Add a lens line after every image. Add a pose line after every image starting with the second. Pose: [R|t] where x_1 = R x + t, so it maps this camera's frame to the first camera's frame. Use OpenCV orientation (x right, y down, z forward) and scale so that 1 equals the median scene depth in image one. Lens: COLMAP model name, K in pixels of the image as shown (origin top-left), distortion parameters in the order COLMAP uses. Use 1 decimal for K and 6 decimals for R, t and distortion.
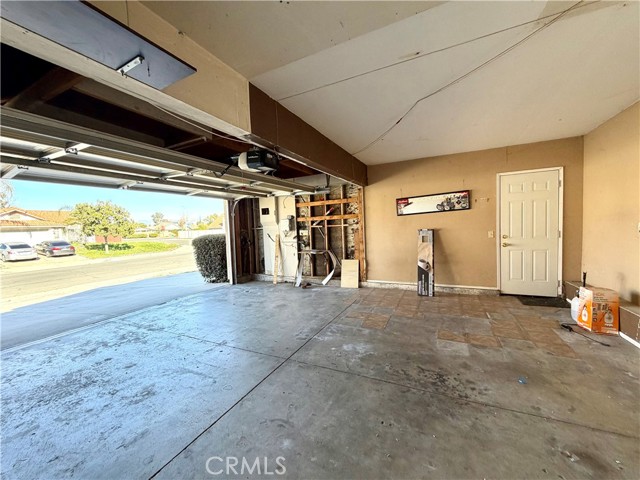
lens RADIAL K [[257.3, 0, 320.0], [0, 257.3, 240.0], [0, 0, 1]] dist [0.001150, -0.000032]
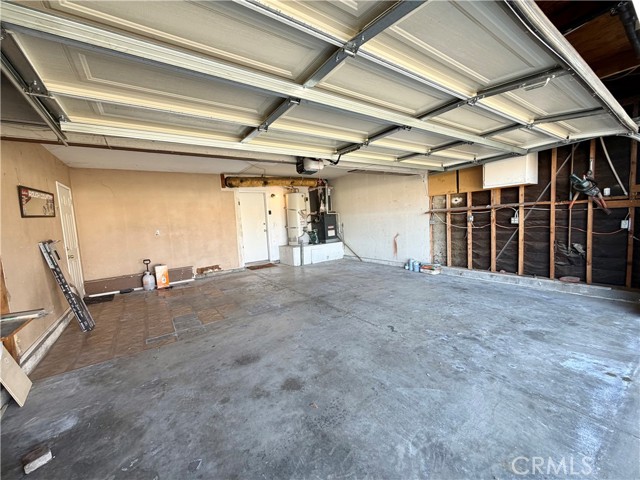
lens RADIAL K [[257.3, 0, 320.0], [0, 257.3, 240.0], [0, 0, 1]] dist [0.001150, -0.000032]
pose [[-0.866050, 0.054846, 0.496939, -0.703570], [0.121711, 0.987190, 0.103160, -0.038351], [-0.484916, 0.149825, -0.861632, 1.655138]]
